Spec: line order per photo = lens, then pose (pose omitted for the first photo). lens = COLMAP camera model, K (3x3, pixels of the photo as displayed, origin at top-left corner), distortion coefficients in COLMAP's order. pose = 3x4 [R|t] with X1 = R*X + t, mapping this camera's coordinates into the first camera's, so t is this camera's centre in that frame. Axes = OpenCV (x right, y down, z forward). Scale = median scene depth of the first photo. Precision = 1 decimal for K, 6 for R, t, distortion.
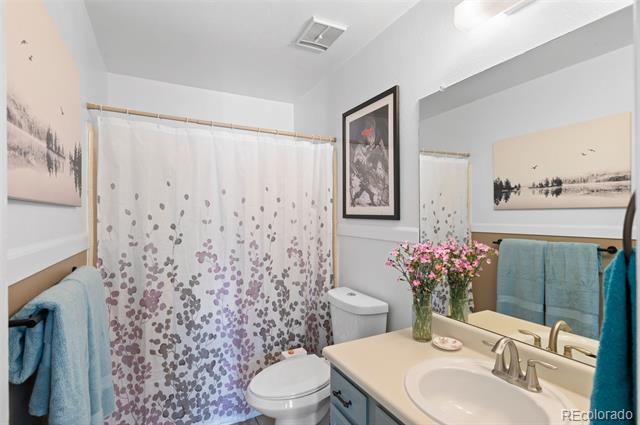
lens RADIAL K [[315.9, 0, 318.6], [0, 315.9, 216.5], [0, 0, 1]] dist [-0.000623, -0.001866]
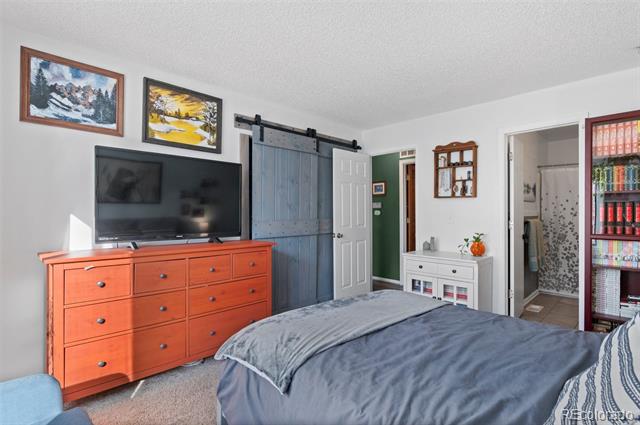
lens RADIAL K [[315.9, 0, 318.3], [0, 315.9, 211.6], [0, 0, 1]] dist [-0.000623, -0.001866]
pose [[0.312038, 0.004393, -0.950060, 1.298792], [0.002511, 0.999982, 0.005449, 0.036539], [0.950066, -0.004086, 0.312021, -1.698930]]
